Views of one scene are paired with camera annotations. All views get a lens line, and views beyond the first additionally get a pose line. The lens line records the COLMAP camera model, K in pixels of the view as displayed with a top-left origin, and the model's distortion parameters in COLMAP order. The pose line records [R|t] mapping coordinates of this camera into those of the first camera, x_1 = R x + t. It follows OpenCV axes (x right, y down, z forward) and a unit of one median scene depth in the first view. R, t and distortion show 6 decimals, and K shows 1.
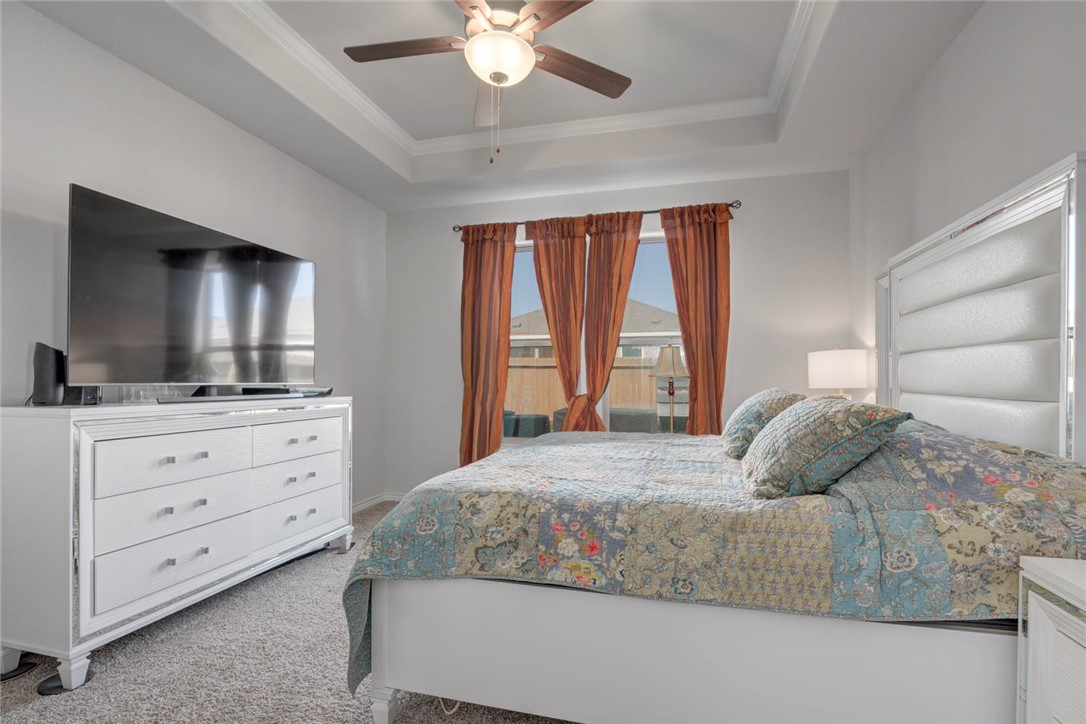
lens RADIAL K [[513.9, 0, 546.6], [0, 513.9, 373.6], [0, 0, 1]] dist [-0.005051, 0.000073]
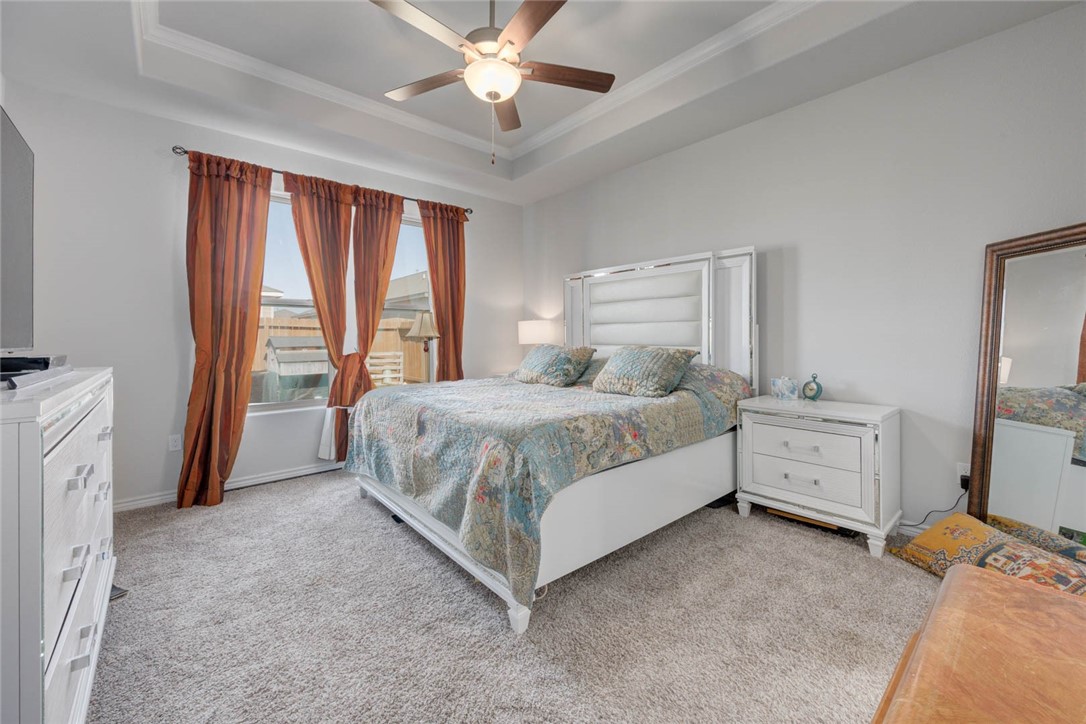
lens RADIAL K [[437.4, 0, 557.0], [0, 437.4, 337.2], [0, 0, 1]] dist [0.002764, 0.000192]
pose [[0.550694, -0.002469, 0.834704, -0.471692], [-0.003355, 0.999981, 0.005171, 0.000772], [-0.834701, -0.005648, 0.550675, 0.153724]]
